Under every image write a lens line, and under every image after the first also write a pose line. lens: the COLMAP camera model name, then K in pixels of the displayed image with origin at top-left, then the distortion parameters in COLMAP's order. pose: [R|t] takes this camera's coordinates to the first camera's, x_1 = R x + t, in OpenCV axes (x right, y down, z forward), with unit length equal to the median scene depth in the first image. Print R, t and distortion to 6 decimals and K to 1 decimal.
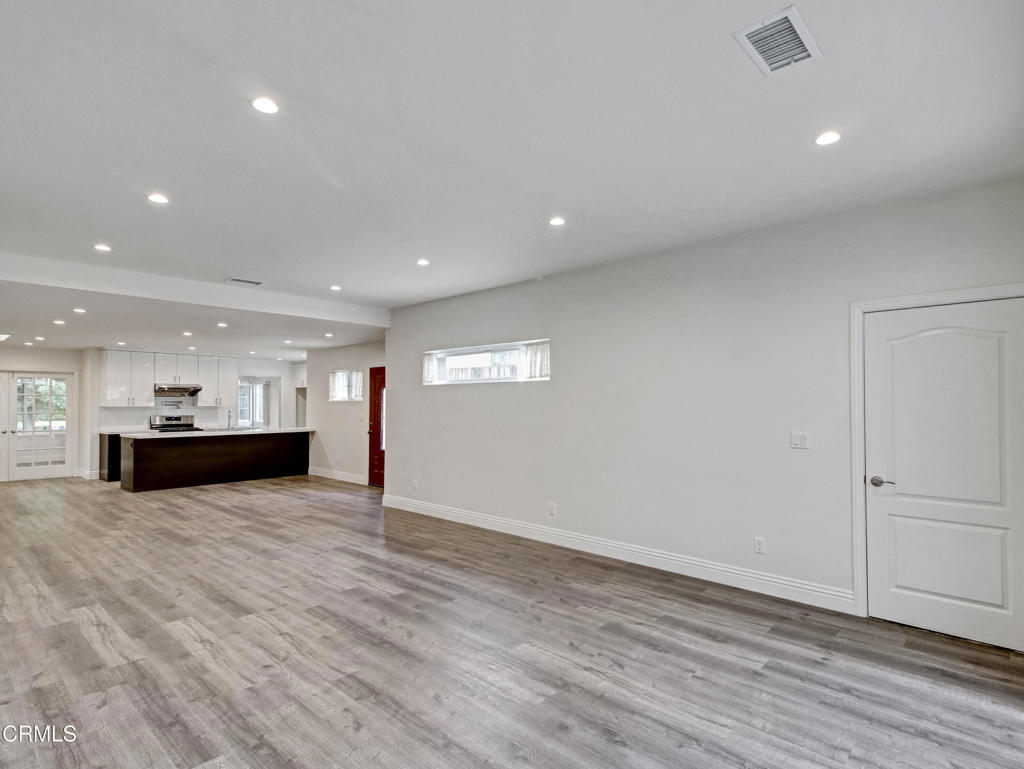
lens RADIAL K [[529.8, 0, 512.2], [0, 529.8, 397.0], [0, 0, 1]] dist [0.039842, -0.019695]
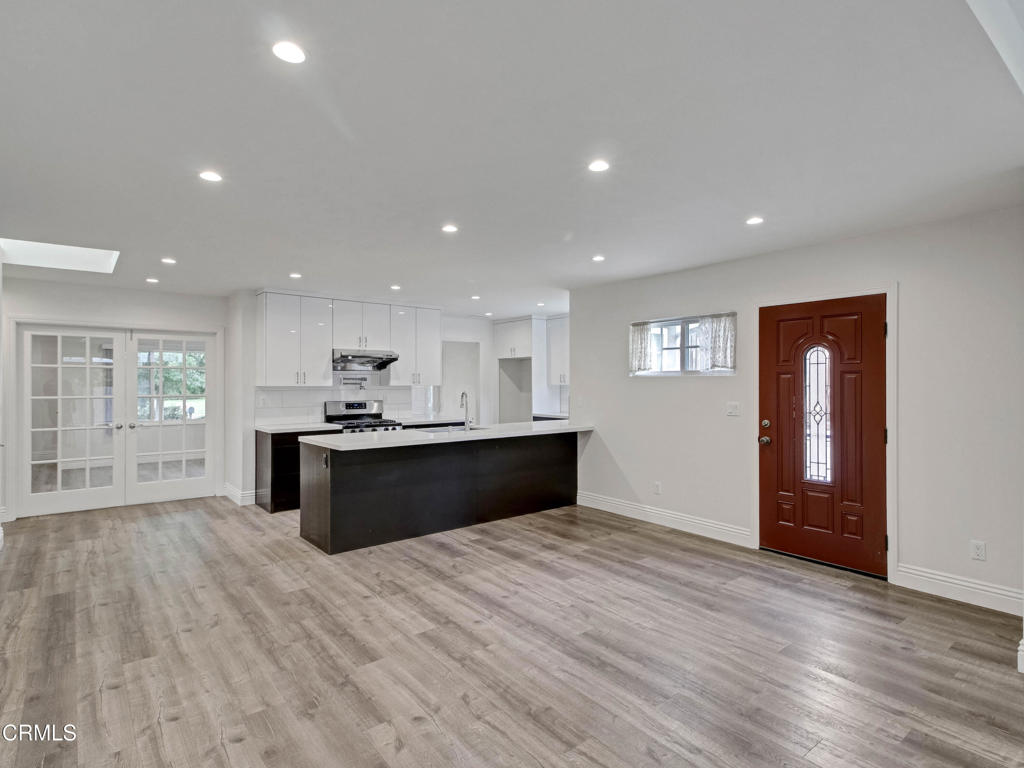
lens RADIAL K [[542.9, 0, 515.4], [0, 542.9, 379.9], [0, 0, 1]] dist [0.025725, -0.016929]
pose [[0.988055, 0.000769, -0.154098, -0.364778], [-0.000084, 0.999990, 0.004453, 0.007650], [0.154100, -0.004387, 0.988046, 0.417143]]
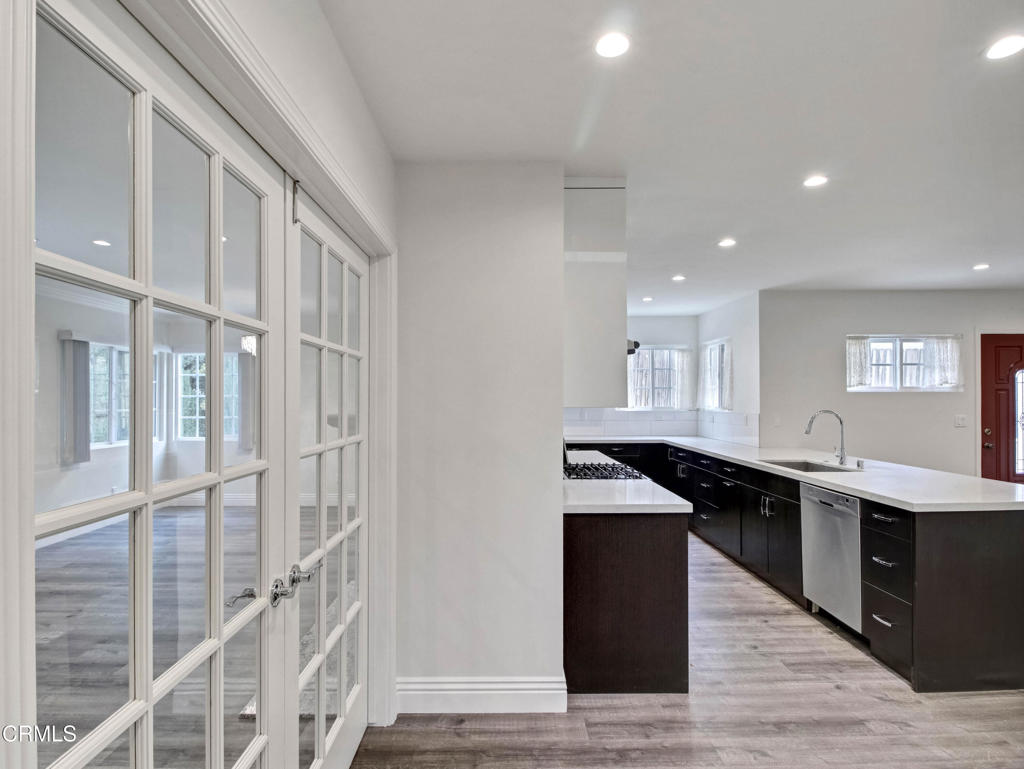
lens RADIAL K [[550.8, 0, 512.2], [0, 550.8, 399.5], [0, 0, 1]] dist [0.021090, -0.031079]
pose [[0.718530, -0.004991, 0.695478, -0.929473], [-0.001803, 0.999958, 0.009039, 0.009643], [-0.695494, -0.007748, 0.718490, 0.817892]]
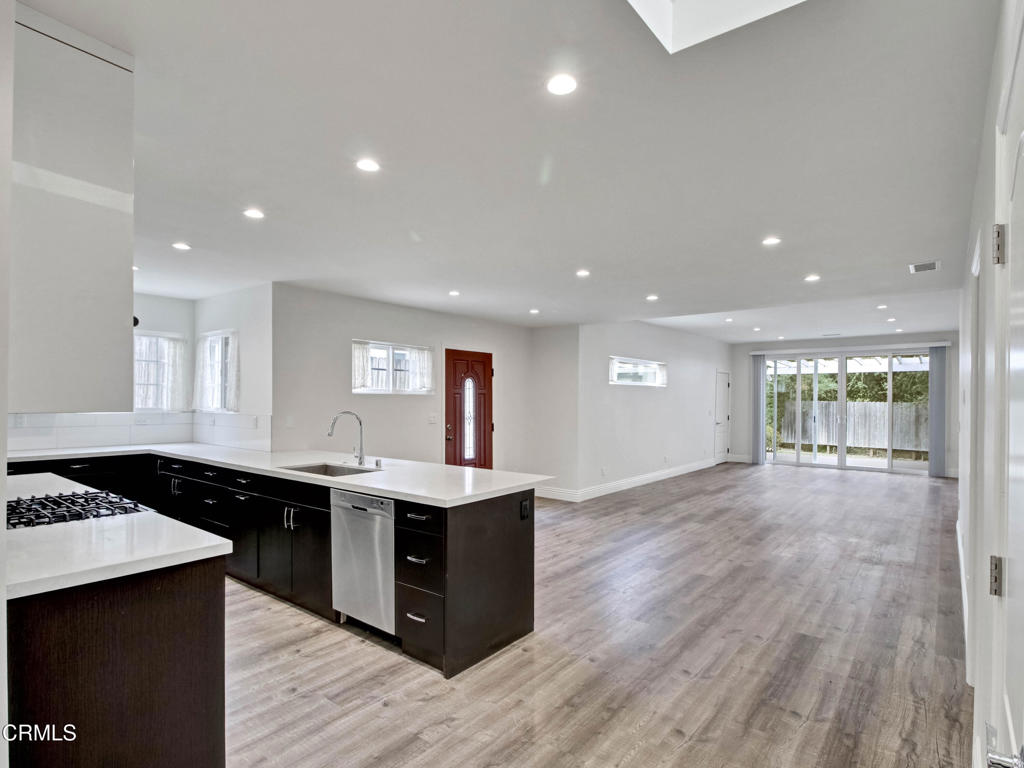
lens RADIAL K [[550.8, 0, 512.2], [0, 550.8, 399.0], [0, 0, 1]] dist [0.021090, -0.031079]
pose [[-0.071608, -0.001032, 0.997432, -0.897323], [-0.016621, 0.999862, -0.000158, 0.009740], [-0.997294, -0.016590, -0.071616, 0.852298]]
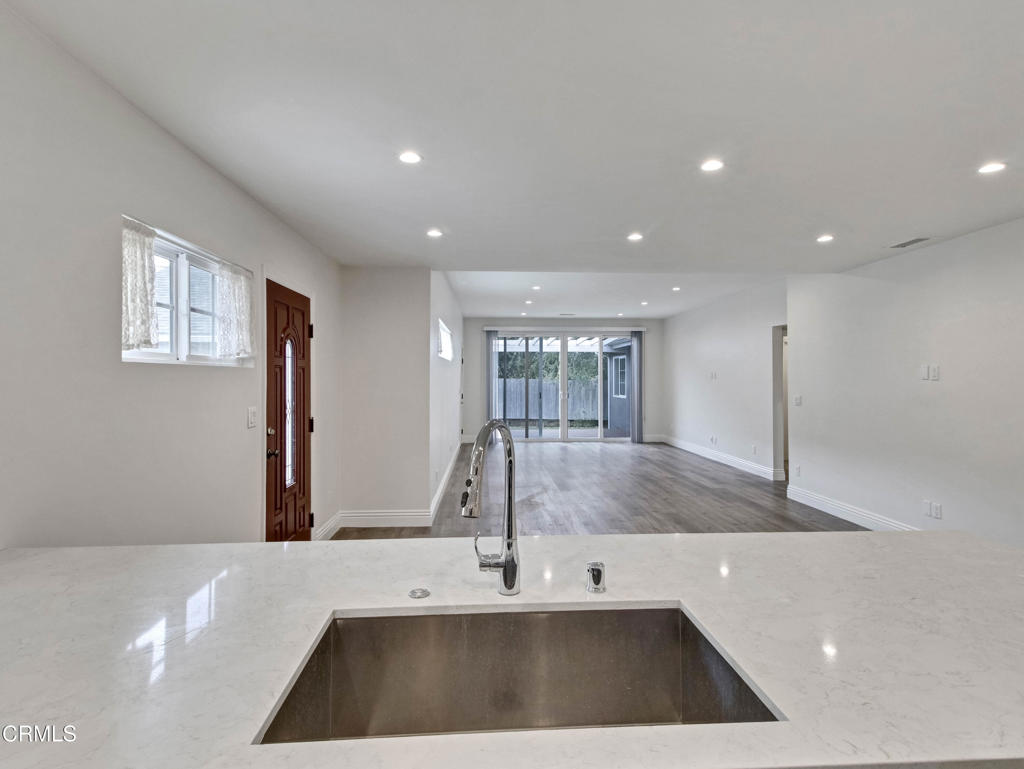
lens RADIAL K [[542.9, 0, 515.4], [0, 542.9, 380.4], [0, 0, 1]] dist [0.025725, -0.016929]
pose [[-0.722901, -0.002075, 0.690948, -0.574221], [-0.007090, 0.999965, -0.004414, 0.013417], [-0.690915, -0.008090, -0.722891, 1.019749]]
